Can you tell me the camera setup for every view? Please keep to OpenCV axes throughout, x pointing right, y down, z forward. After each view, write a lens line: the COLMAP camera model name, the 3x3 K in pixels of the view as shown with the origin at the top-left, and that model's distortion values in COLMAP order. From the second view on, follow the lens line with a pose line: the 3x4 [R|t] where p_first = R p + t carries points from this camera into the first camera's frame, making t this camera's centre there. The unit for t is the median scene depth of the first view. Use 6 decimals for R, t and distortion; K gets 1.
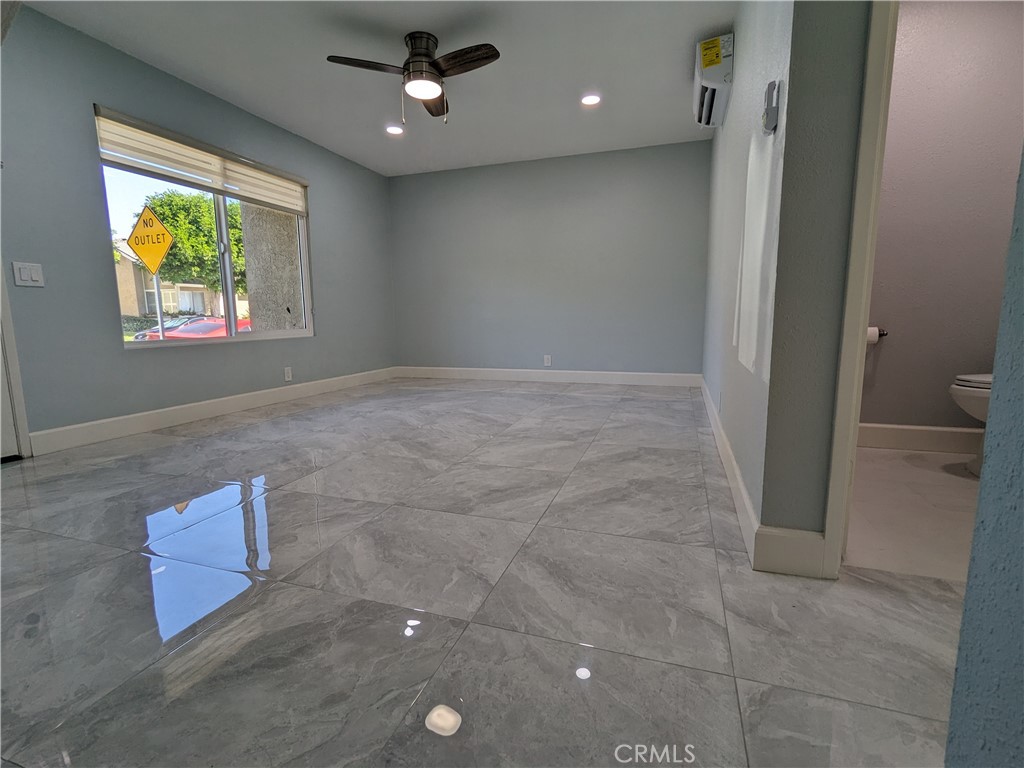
lens RADIAL K [[485.1, 0, 512.0], [0, 485.1, 384.0], [0, 0, 1]] dist [0.000592, -0.000019]
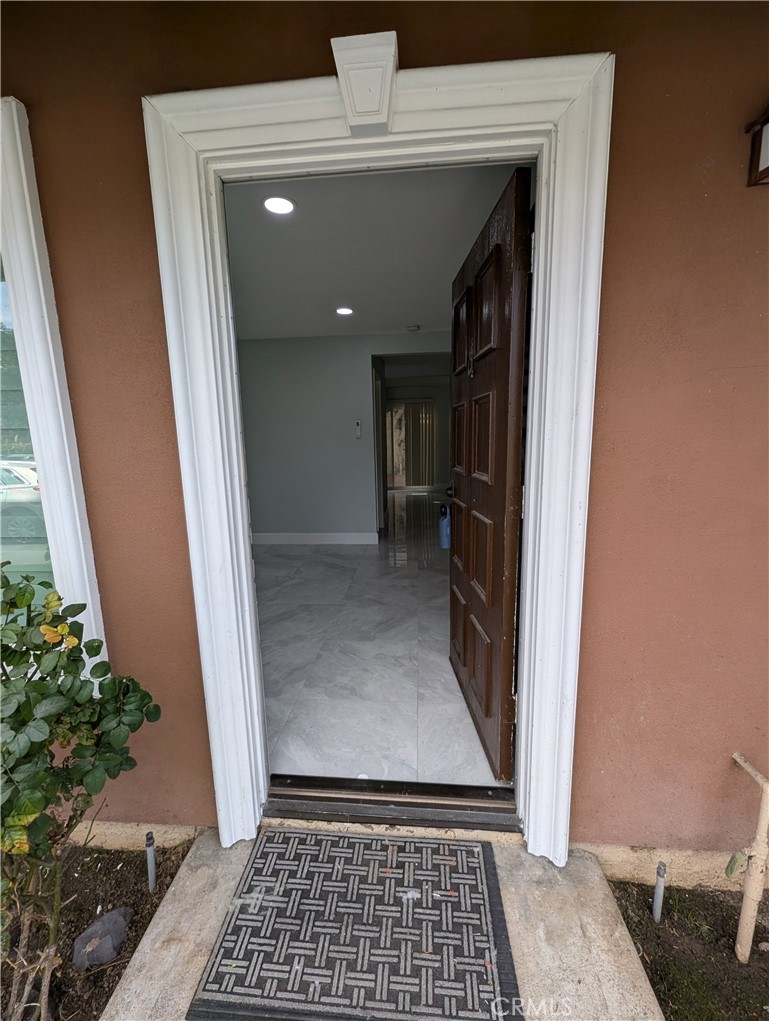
lens RADIAL K [[410.4, 0, 384.5], [0, 410.4, 510.5], [0, 0, 1]] dist [-0.000029, -0.000006]
pose [[-0.245407, -0.146465, 0.958292, -1.561207], [0.159820, 0.968882, 0.189011, -0.302762], [-0.956155, 0.199539, -0.214363, 0.901931]]
